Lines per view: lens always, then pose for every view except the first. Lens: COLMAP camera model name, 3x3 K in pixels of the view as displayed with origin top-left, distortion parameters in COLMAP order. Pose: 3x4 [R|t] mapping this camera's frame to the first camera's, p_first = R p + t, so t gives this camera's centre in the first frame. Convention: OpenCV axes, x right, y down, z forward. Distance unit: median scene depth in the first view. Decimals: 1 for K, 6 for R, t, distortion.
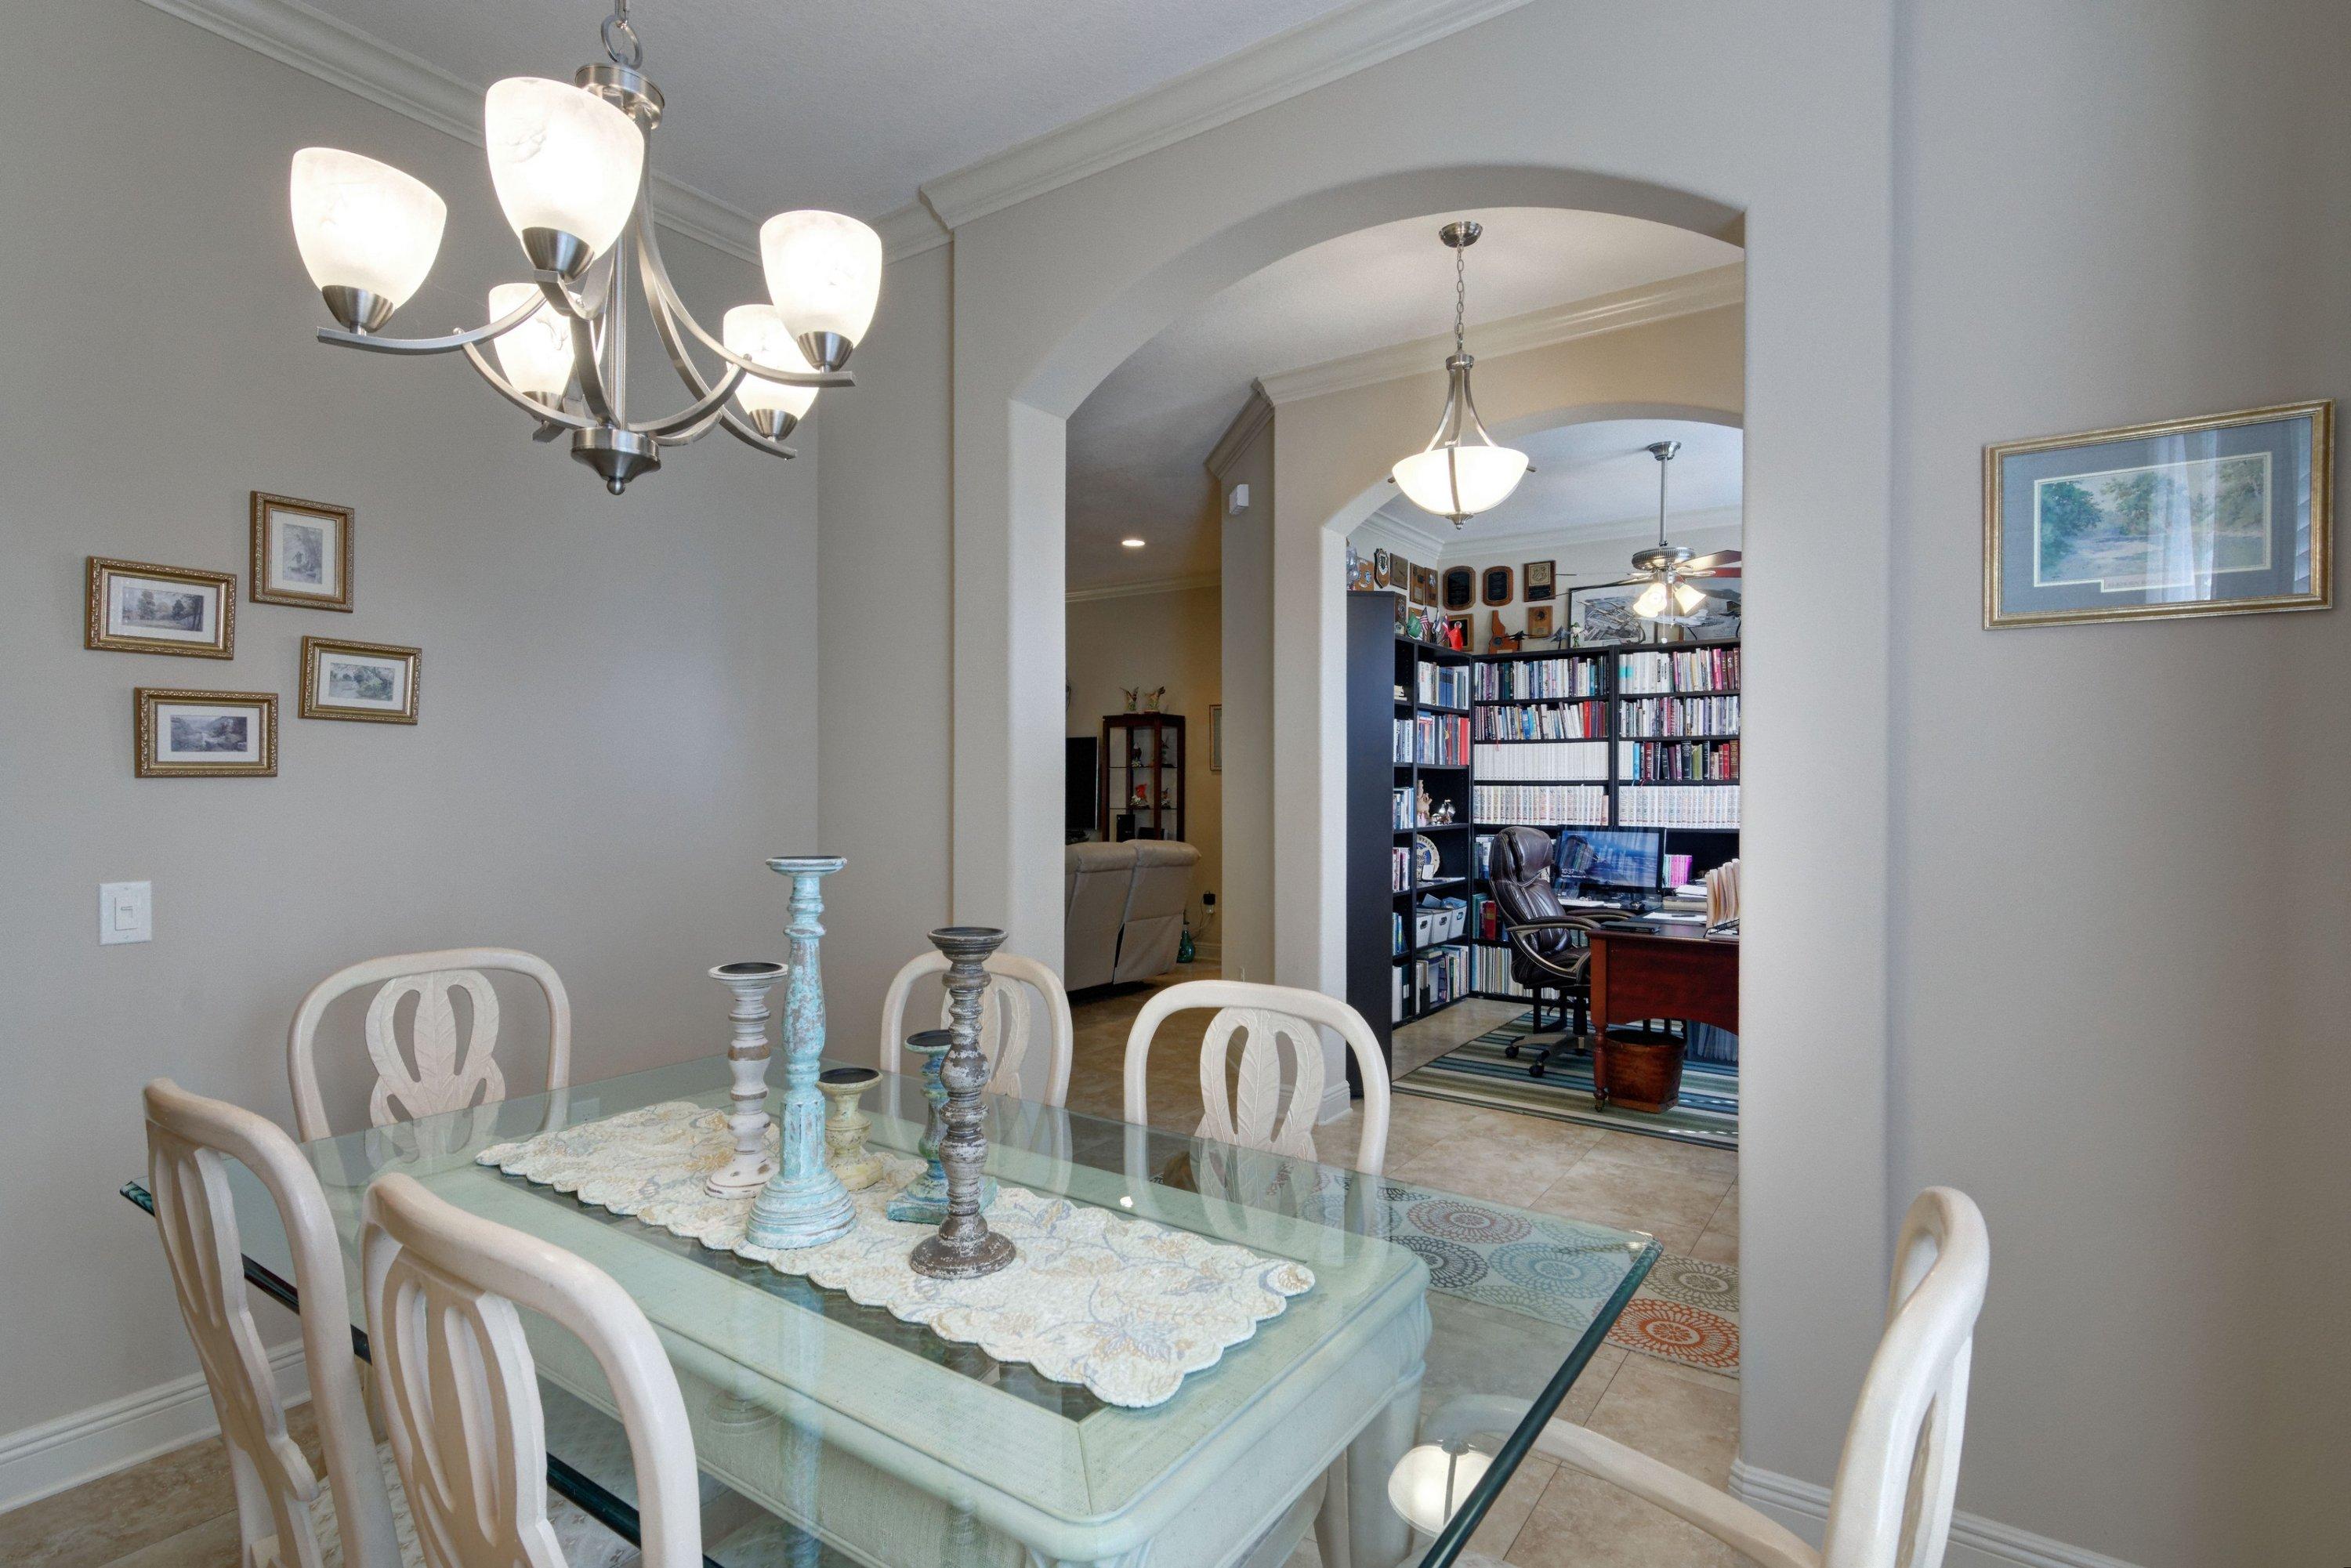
lens RADIAL K [[1144.7, 0, 1160.8], [0, 1144.7, 789.6], [0, 0, 1]] dist [0.001080, -0.000243]
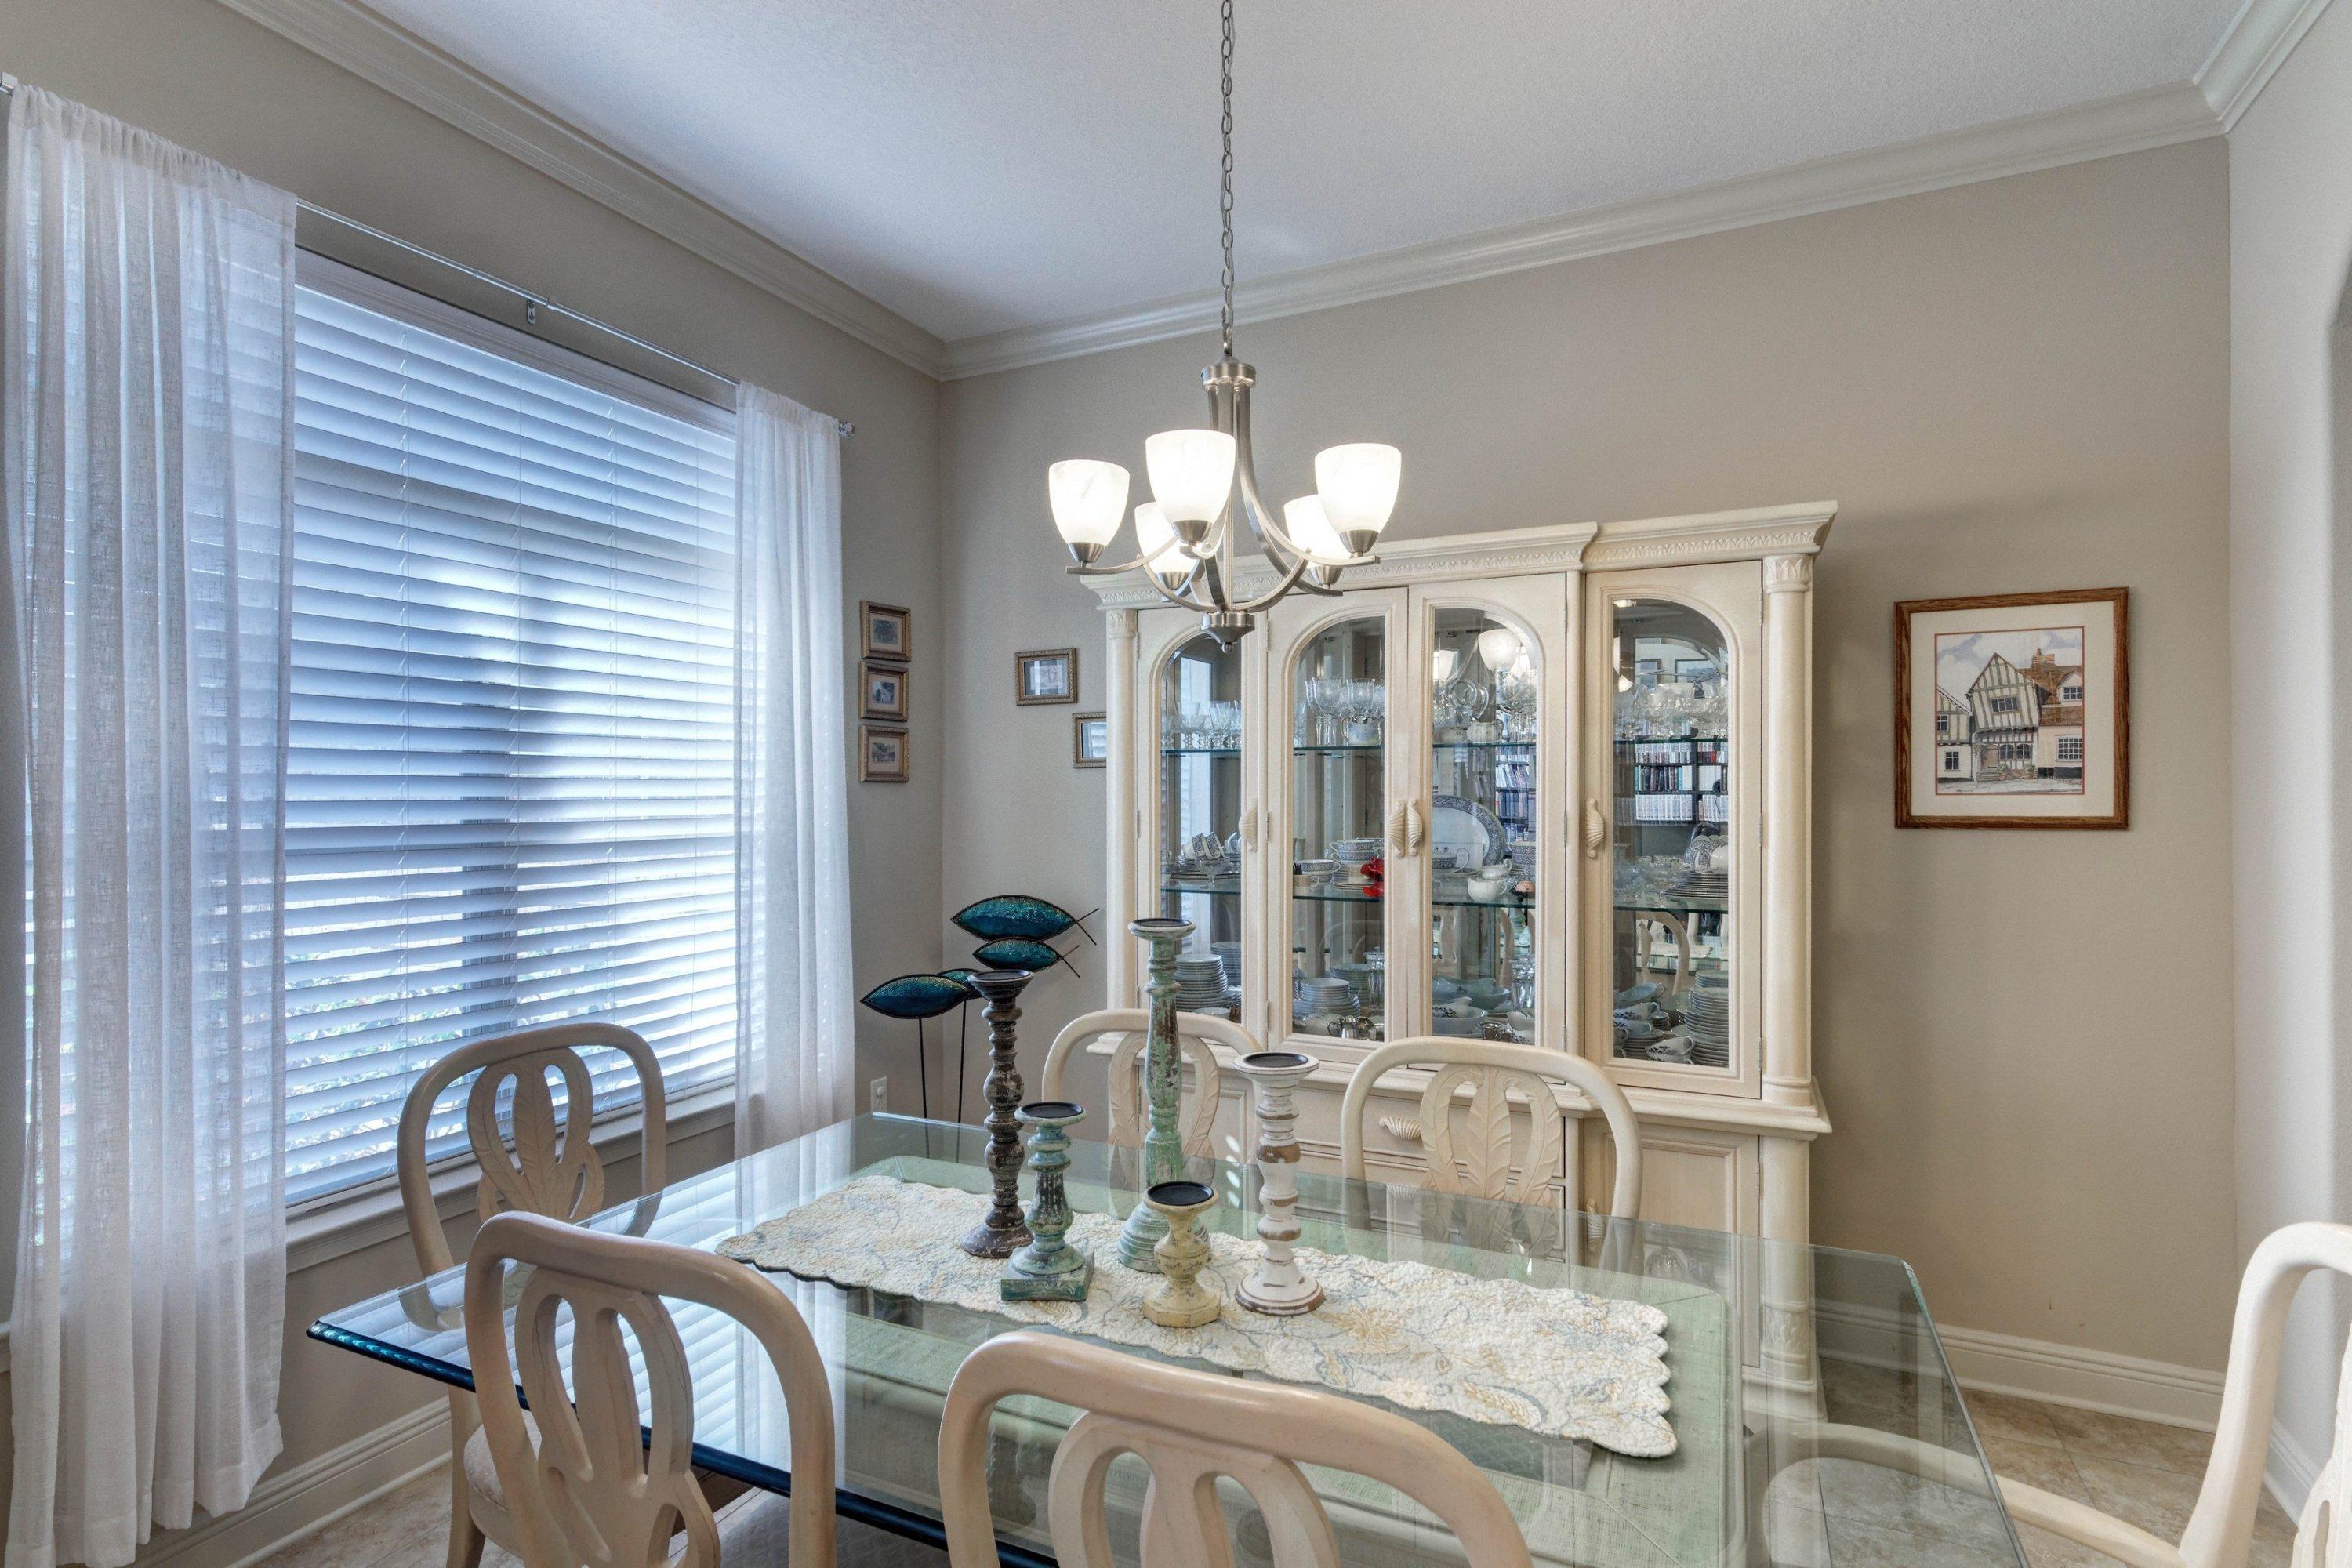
lens RADIAL K [[1145.3, 0, 1161.3], [0, 1145.3, 789.6], [0, 0, 1]] dist [0.001080, -0.000243]
pose [[-0.985554, -0.001664, -0.169352, -0.073539], [-0.001321, 0.999997, -0.002142, -0.037466], [0.169355, -0.001887, -0.985553, 1.239666]]
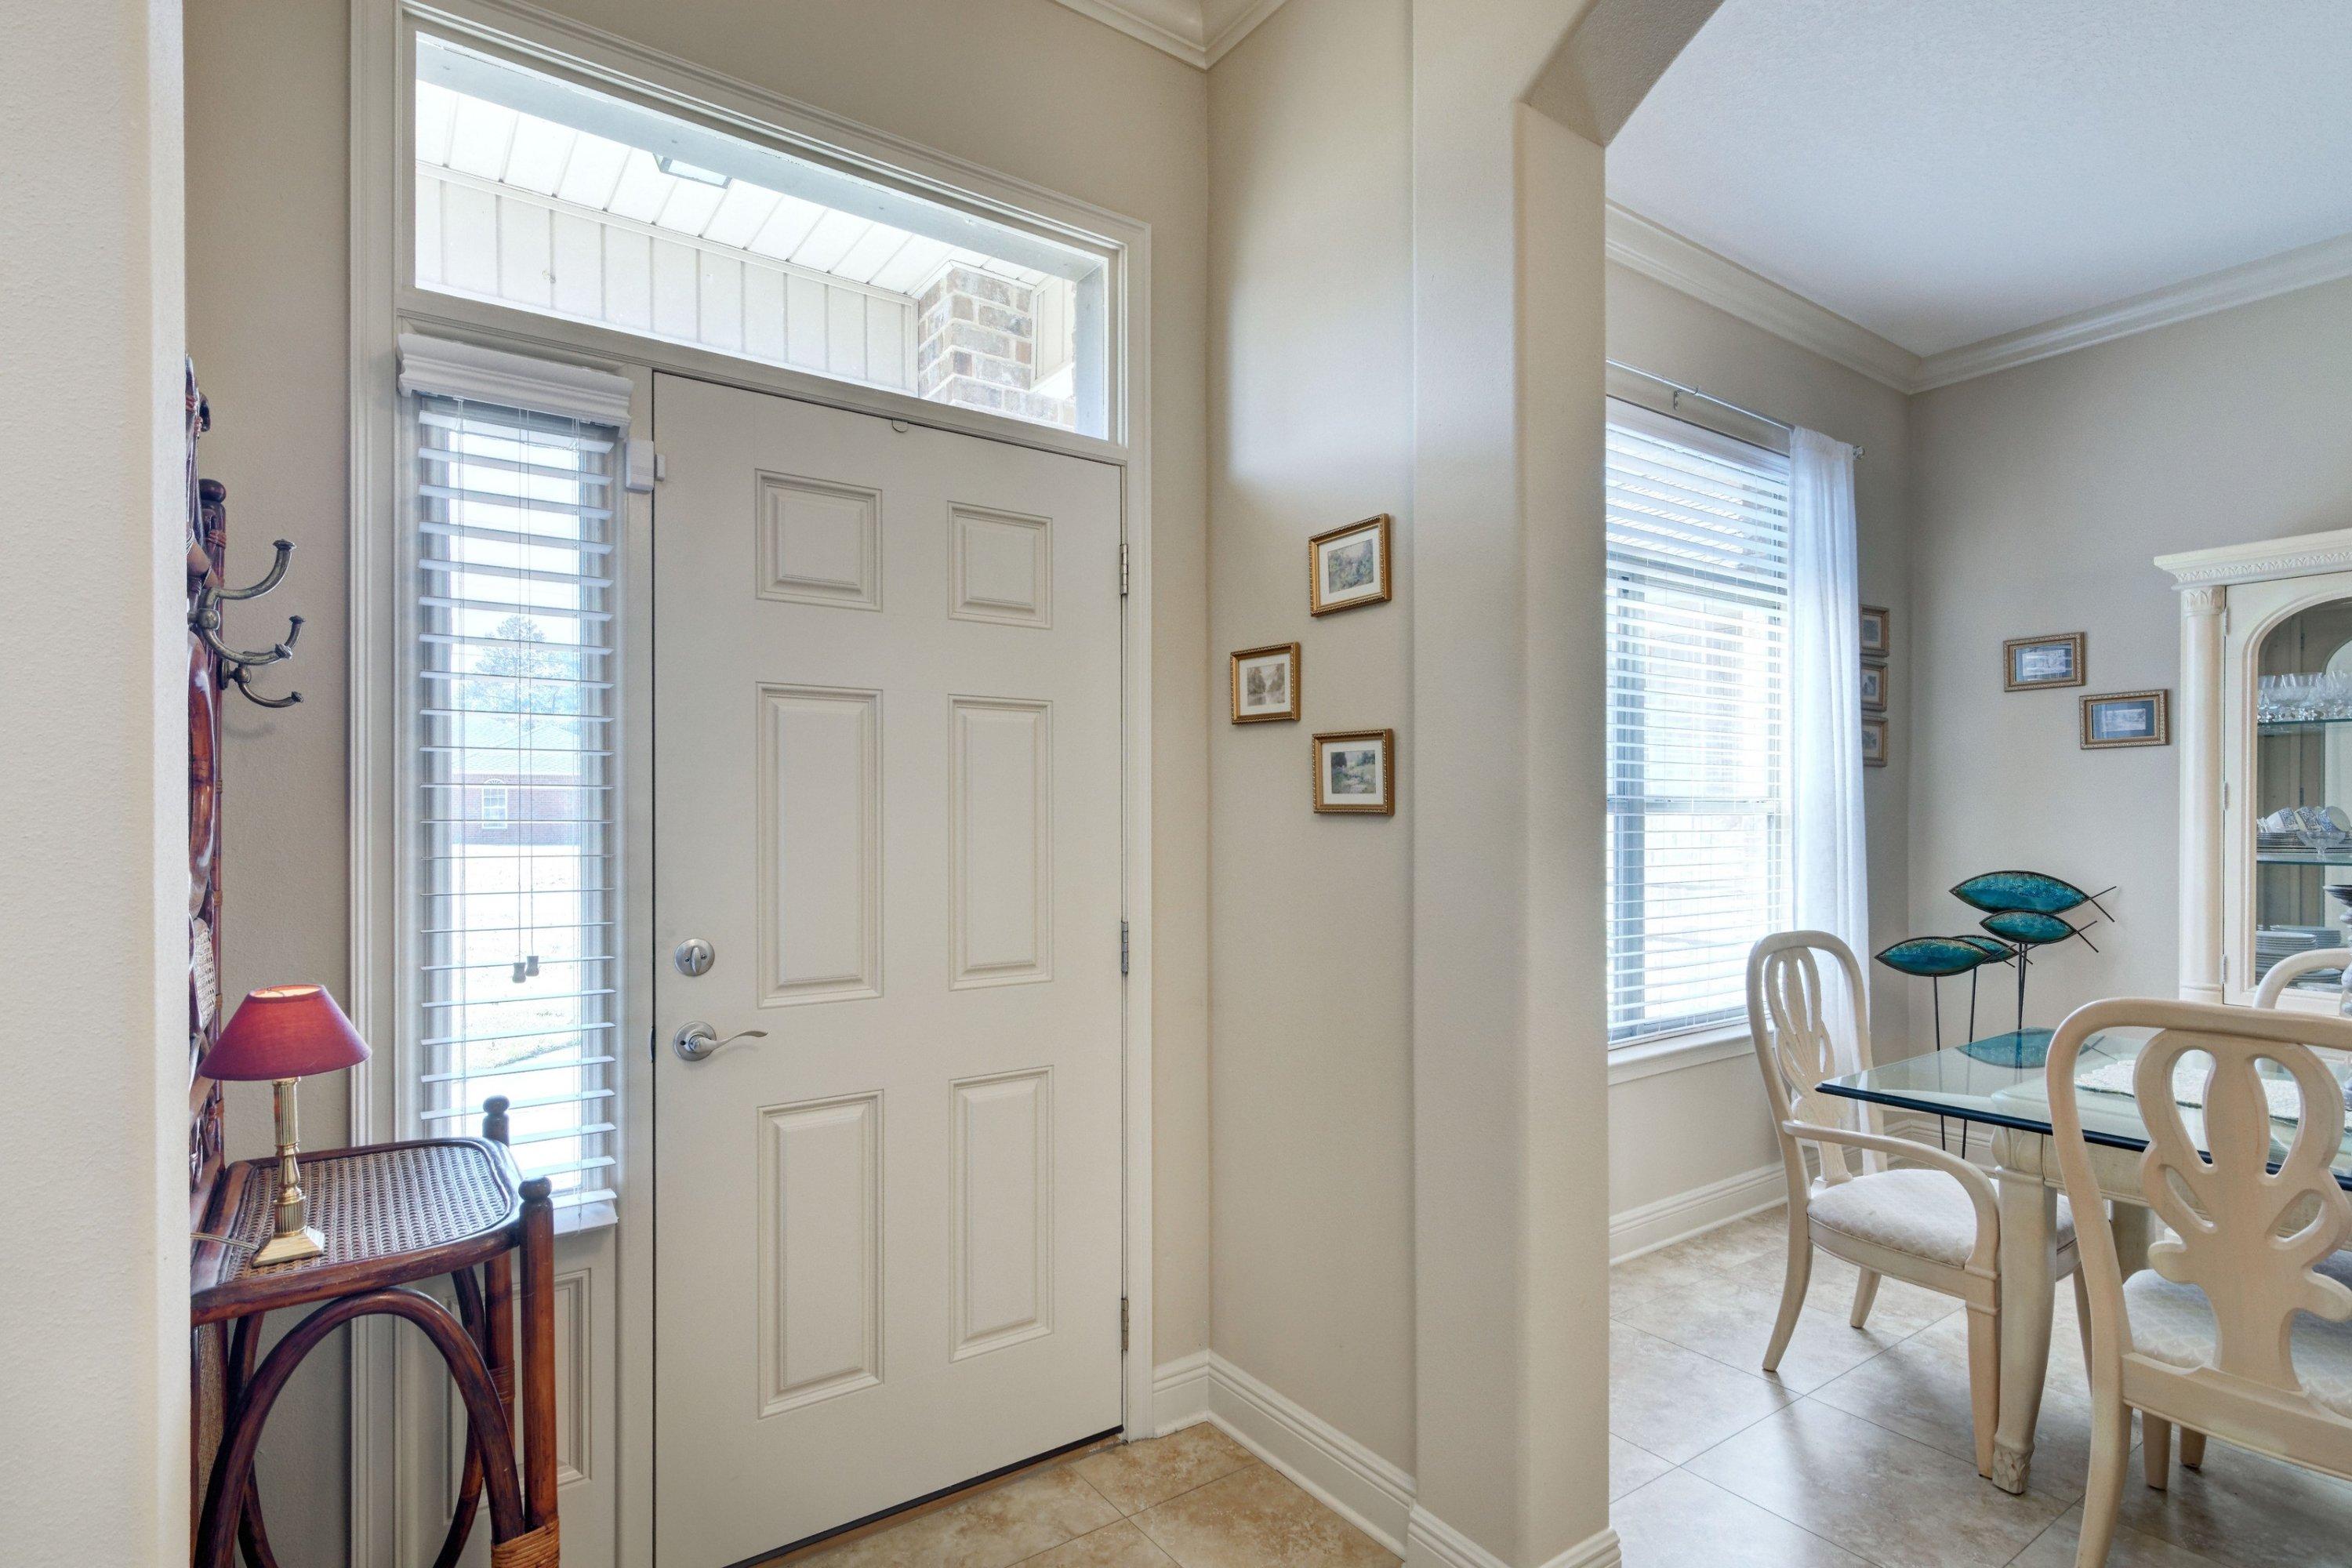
lens RADIAL K [[1163.0, 0, 1174.0], [0, 1163.0, 803.3], [0, 0, 1]] dist [0.013749, 0.000043]
pose [[-0.944510, 0.002433, 0.328474, 0.434116], [0.000203, 0.999977, -0.006825, 0.016527], [-0.328483, -0.006380, -0.944489, 1.639543]]
